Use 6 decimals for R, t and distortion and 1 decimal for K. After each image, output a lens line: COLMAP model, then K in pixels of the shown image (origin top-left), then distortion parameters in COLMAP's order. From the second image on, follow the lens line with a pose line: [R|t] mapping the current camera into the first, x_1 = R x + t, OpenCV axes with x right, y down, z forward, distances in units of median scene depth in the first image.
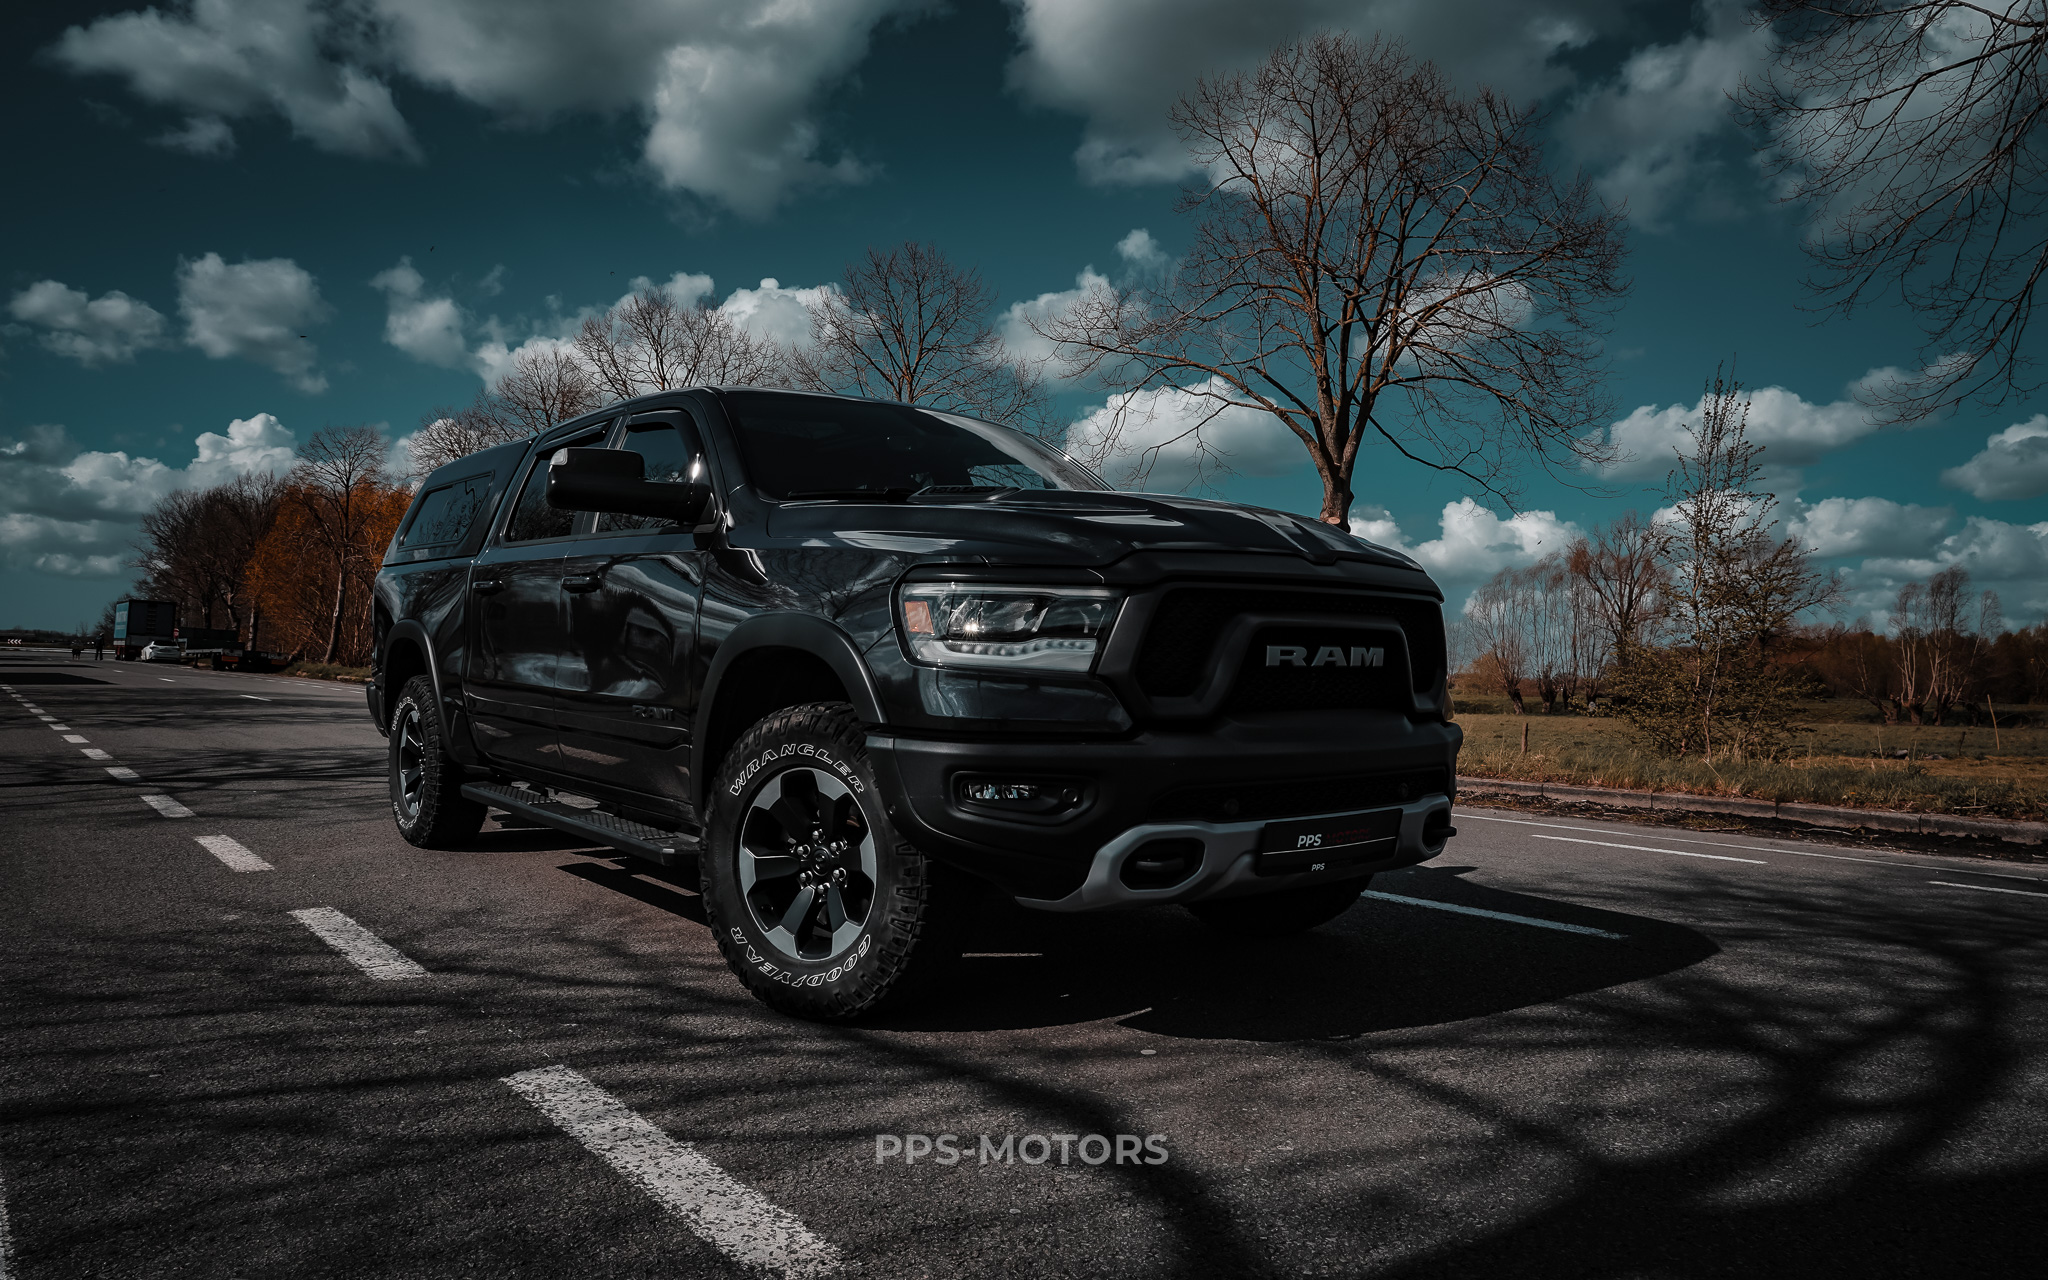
lens RADIAL K [[1375.3, 0, 1024.0], [0, 1375.3, 640.0], [0, 0, 1]] dist [-0.021238, 0.009699]
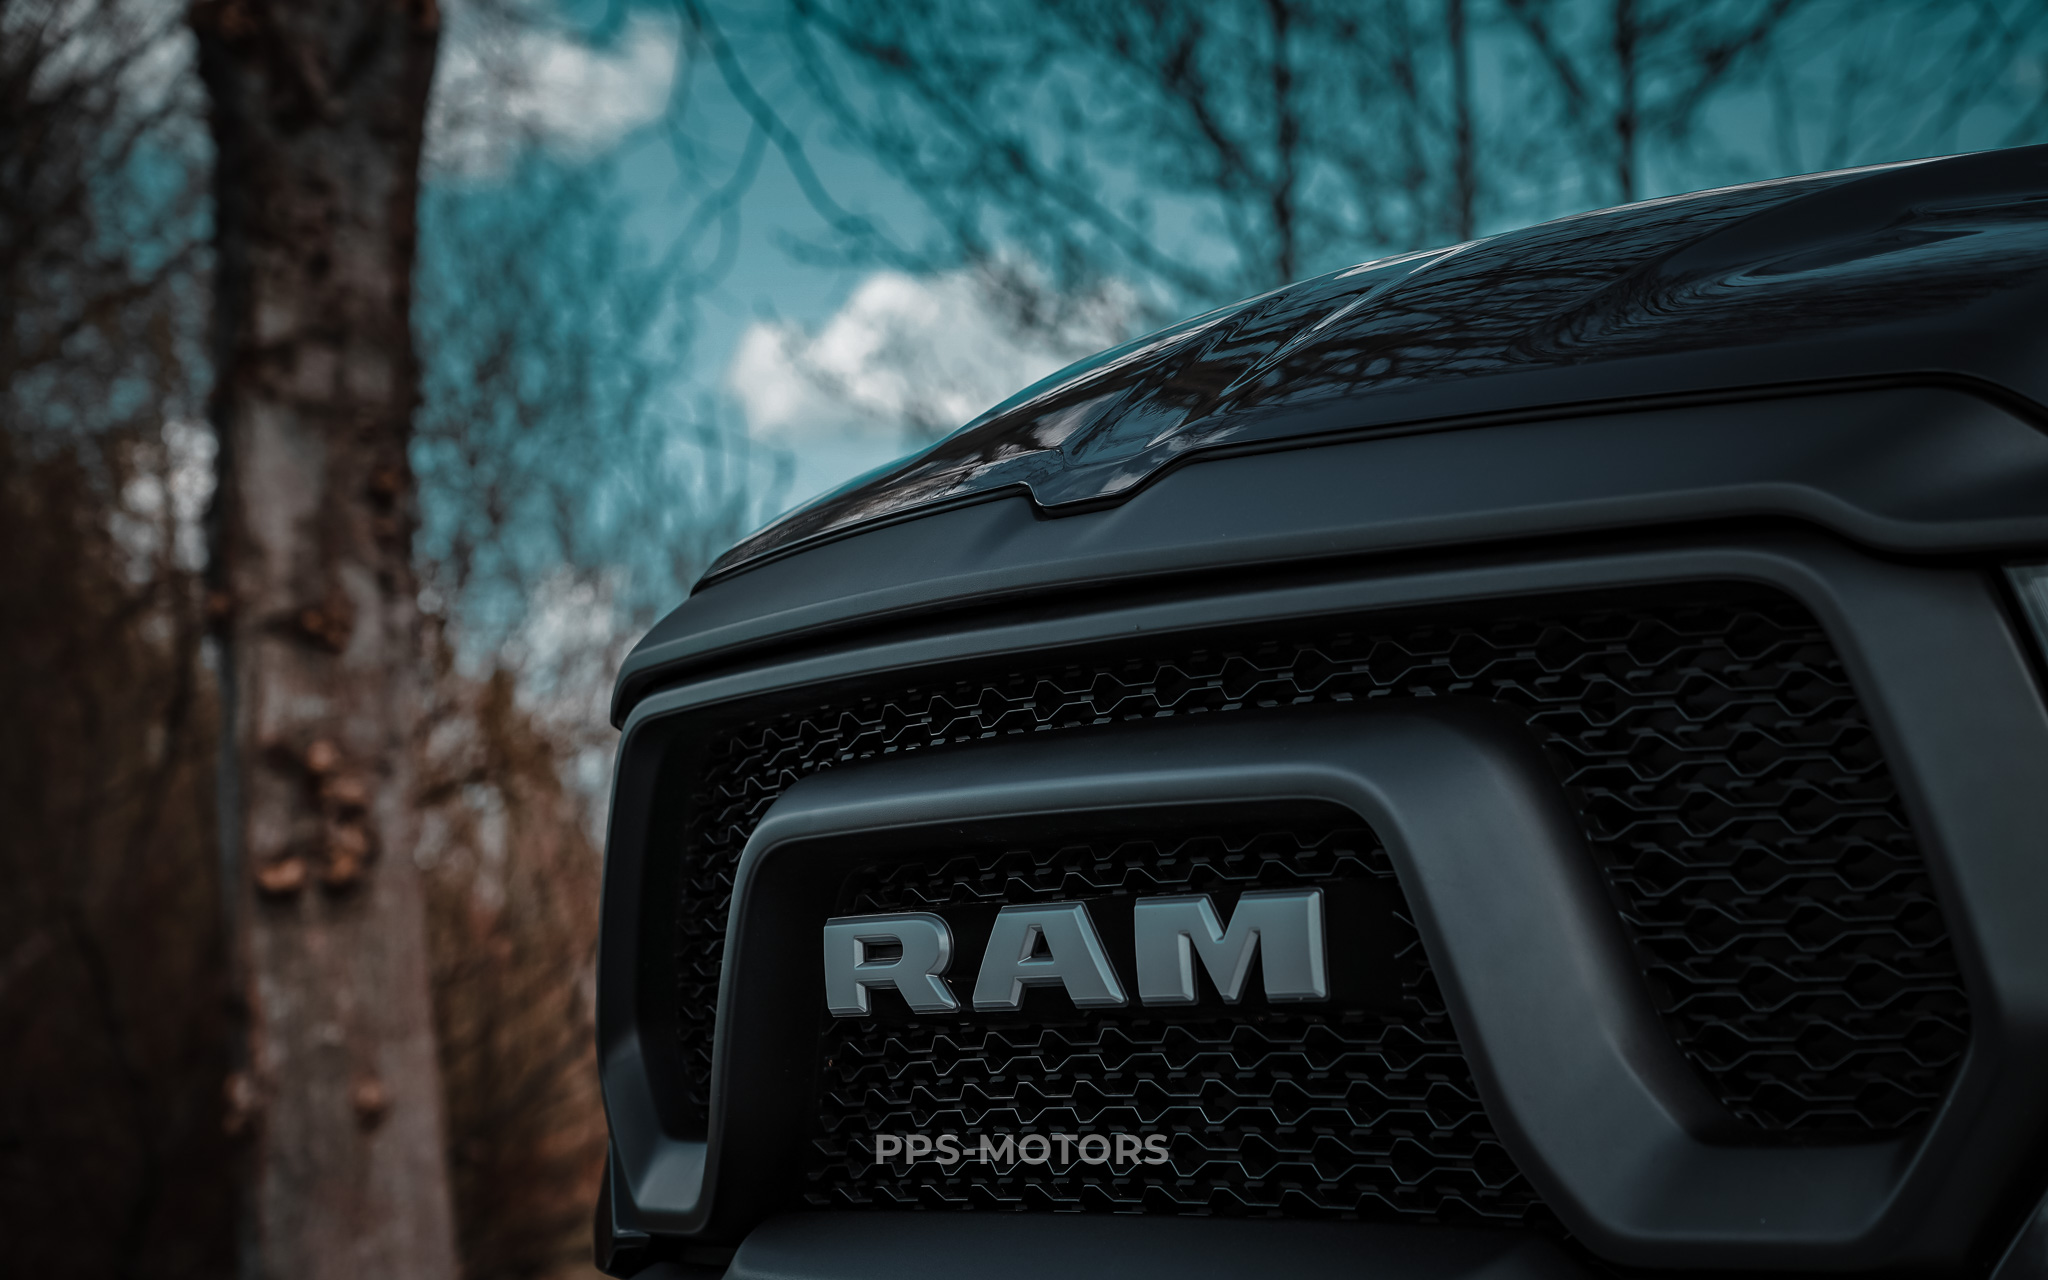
lens RADIAL K [[5104.6, 0, 1024.0], [0, 5104.6, 640.0], [0, 0, 1]] dist [0.023393, 0.134748]
pose [[-0.079445, -0.102451, -0.991561, 1.012765], [0.013732, 0.994498, -0.103854, 0.045291], [0.996745, -0.021867, -0.077601, 1.087817]]
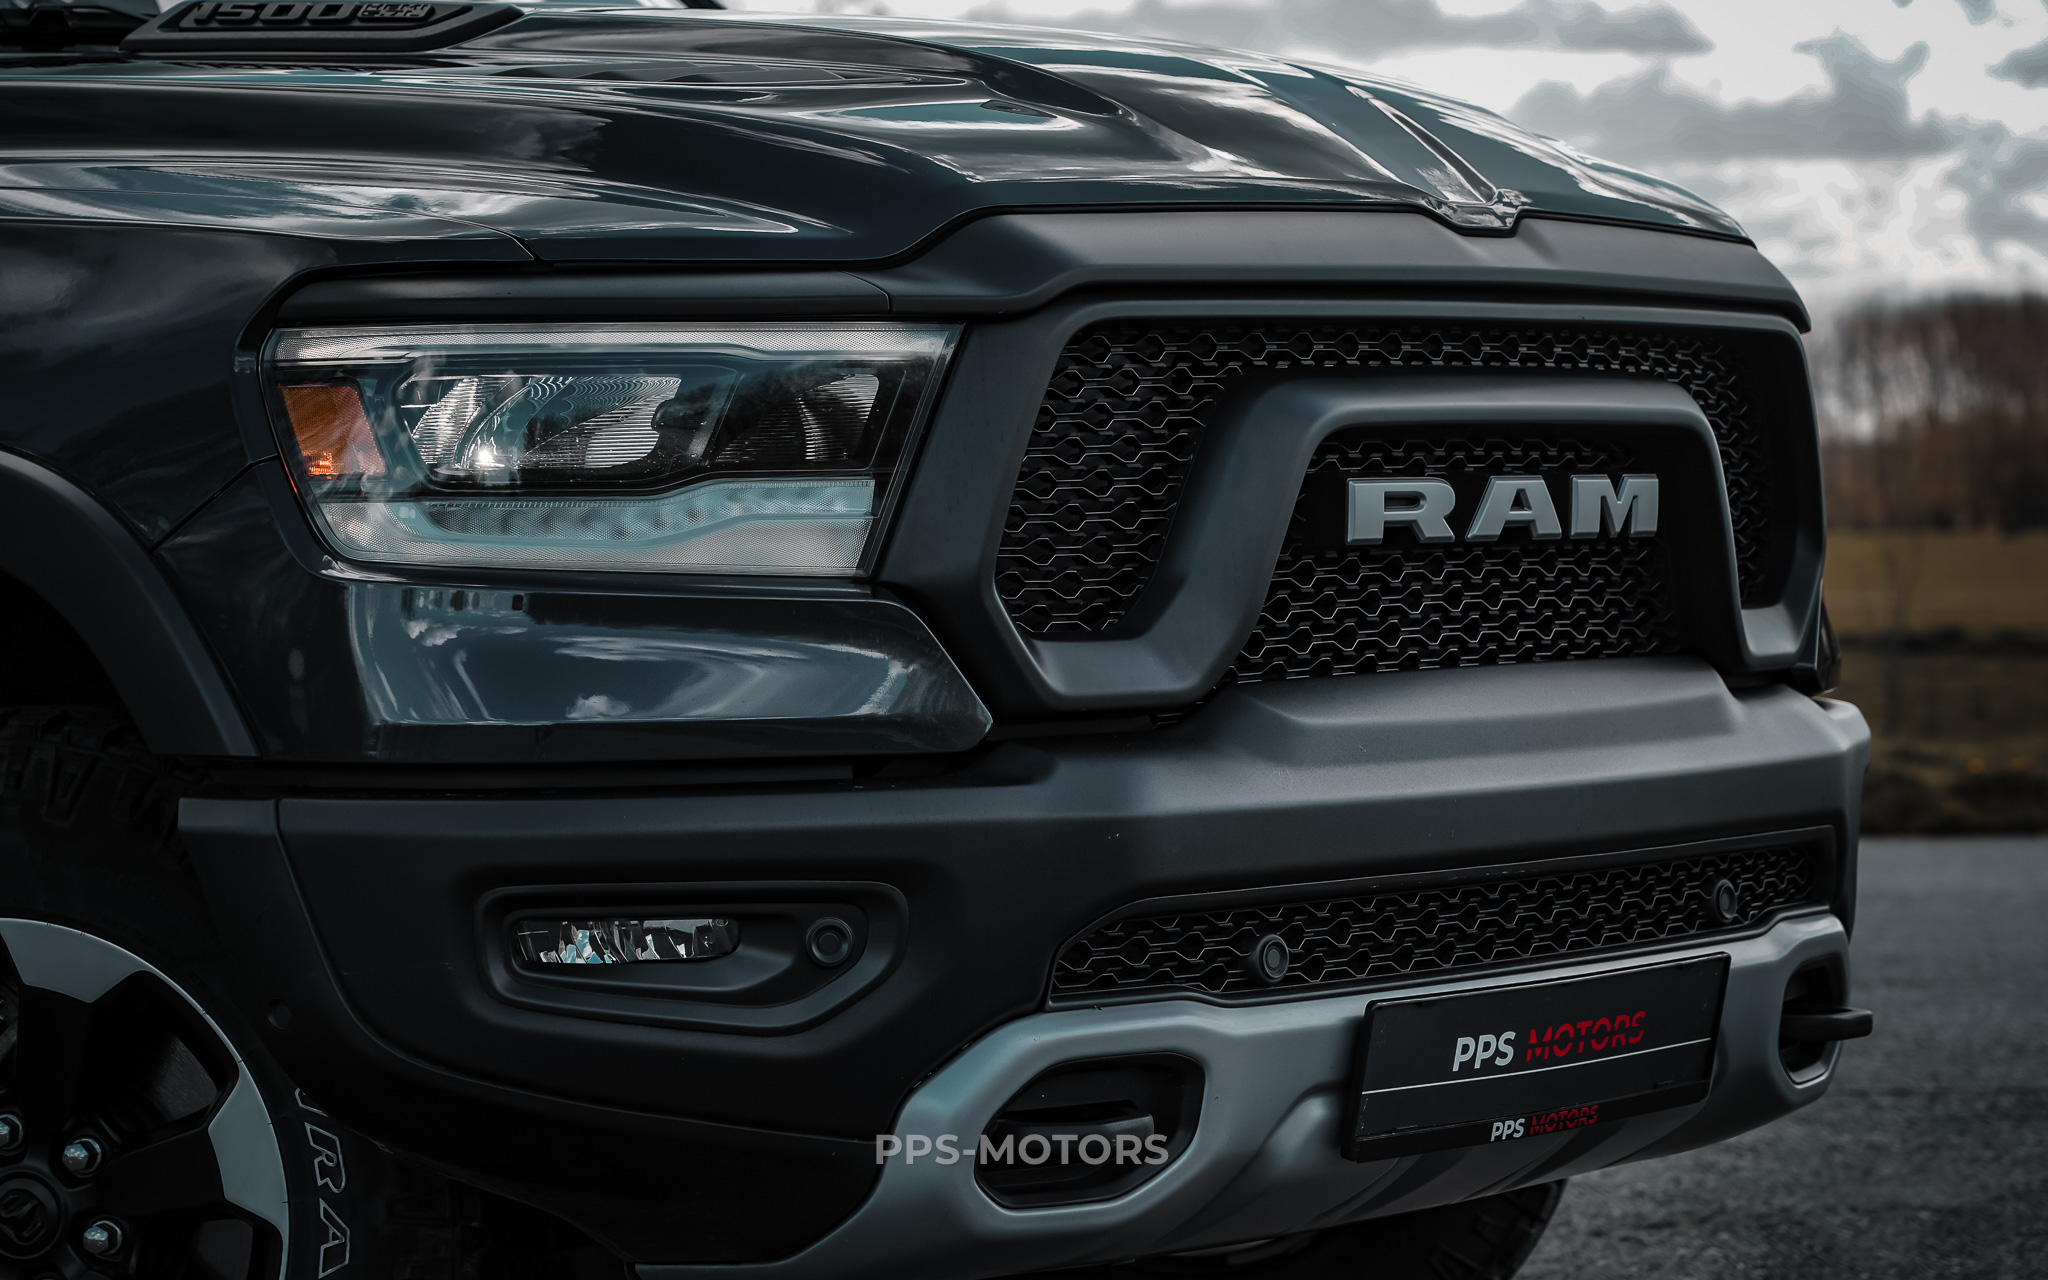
lens RADIAL K [[5882.9, 0, 1024.0], [0, 5882.9, 640.0], [0, 0, 1]] dist [-0.034555, -0.100270]
pose [[0.978397, -0.040674, 0.202693, -0.194753], [0.035284, 0.998923, 0.030136, -0.003354], [-0.203700, -0.022334, 0.978778, -0.399402]]
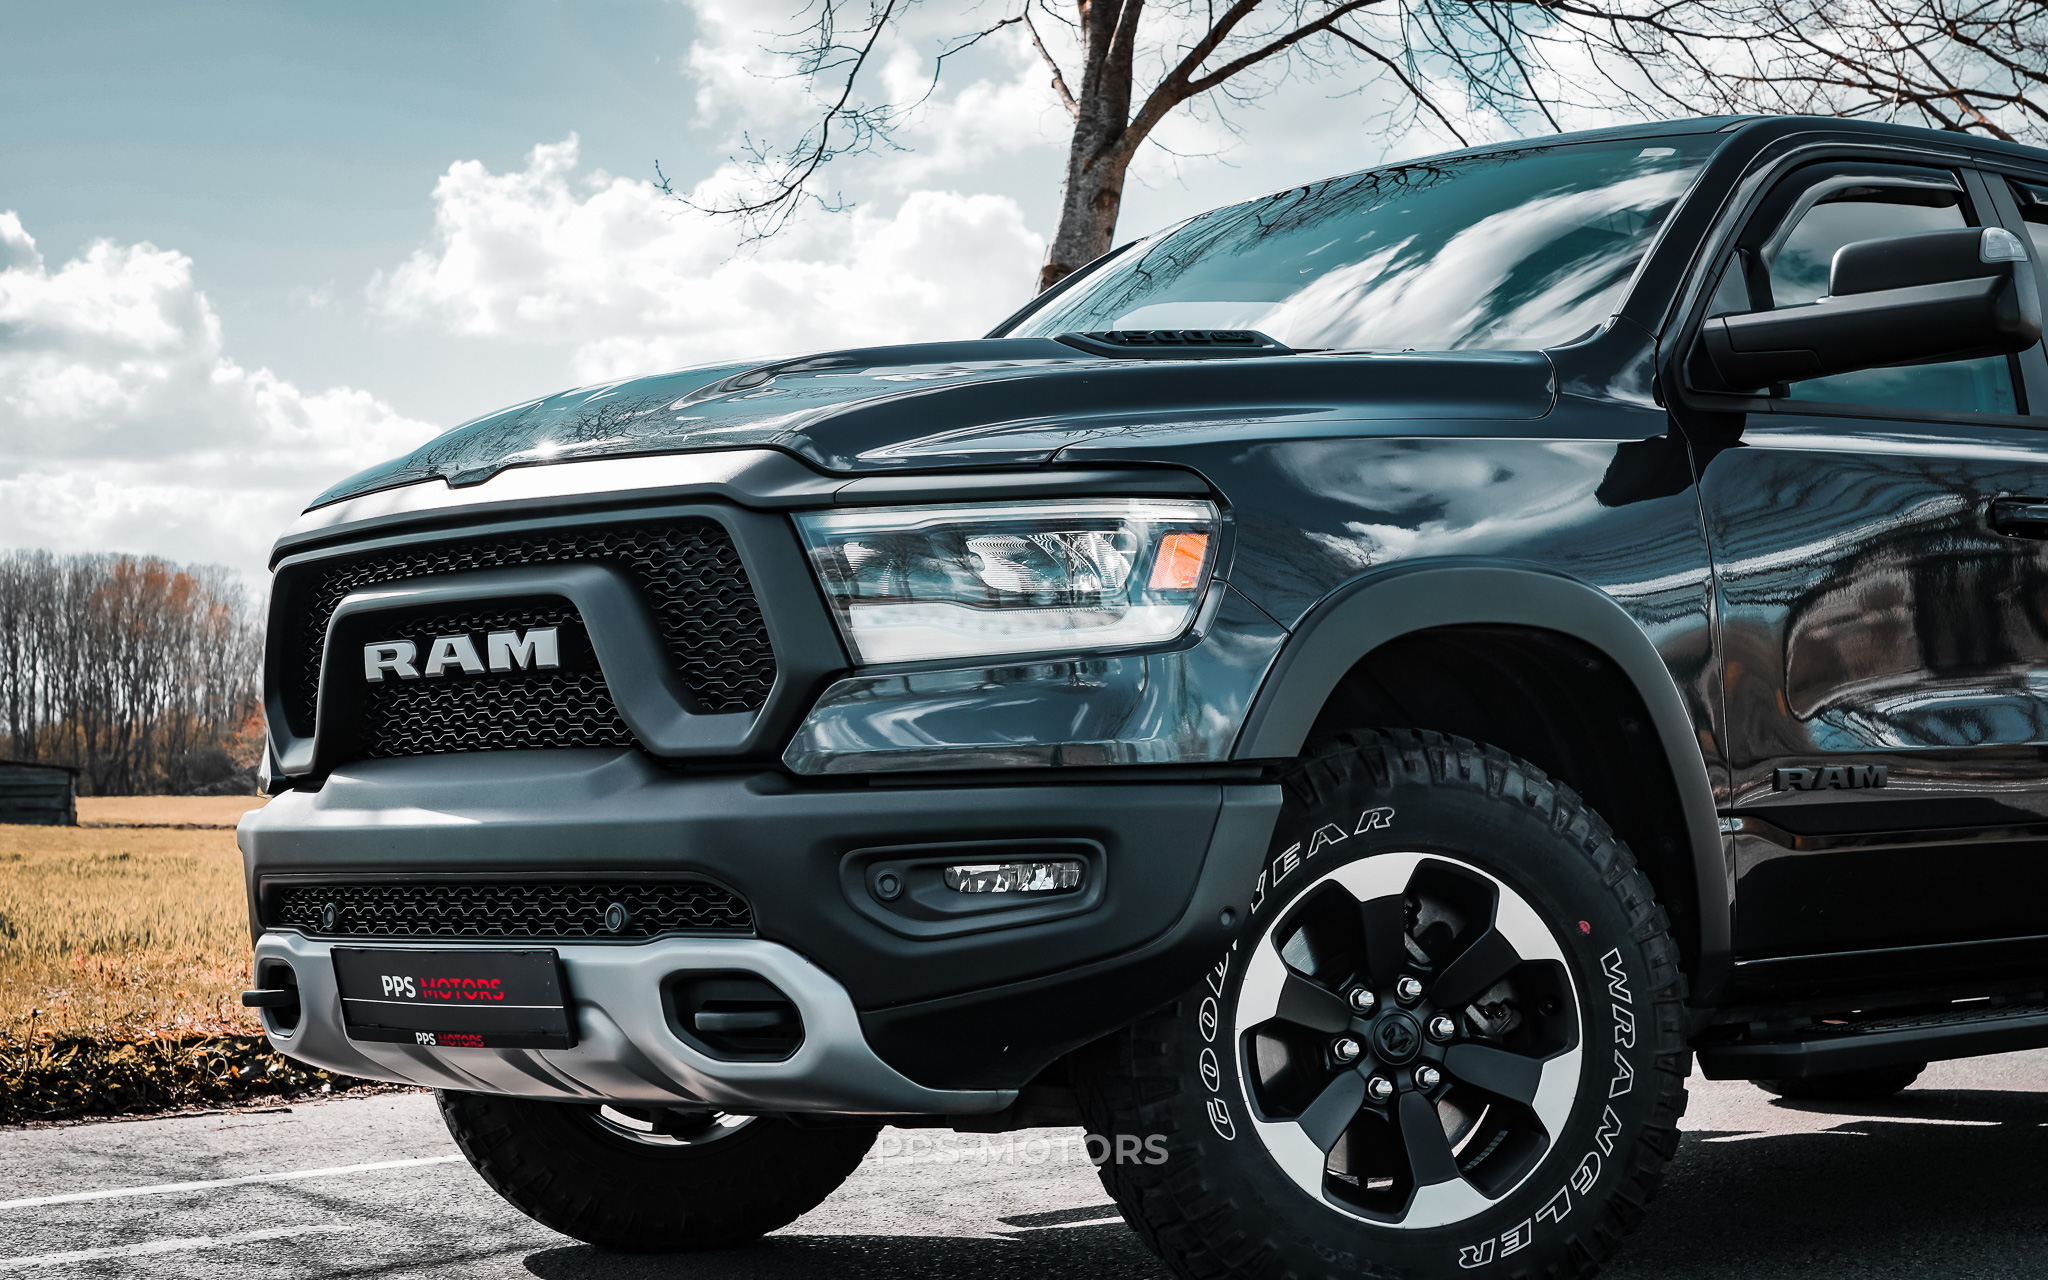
lens RADIAL K [[3397.7, 0, 1024.0], [0, 3397.7, 640.0], [0, 0, 1]] dist [0.010165, -0.057846]
pose [[0.101443, -0.065699, -0.992670, 1.628455], [0.031456, 0.997530, -0.062806, 0.100388], [0.994344, -0.024854, 0.103259, 1.117730]]
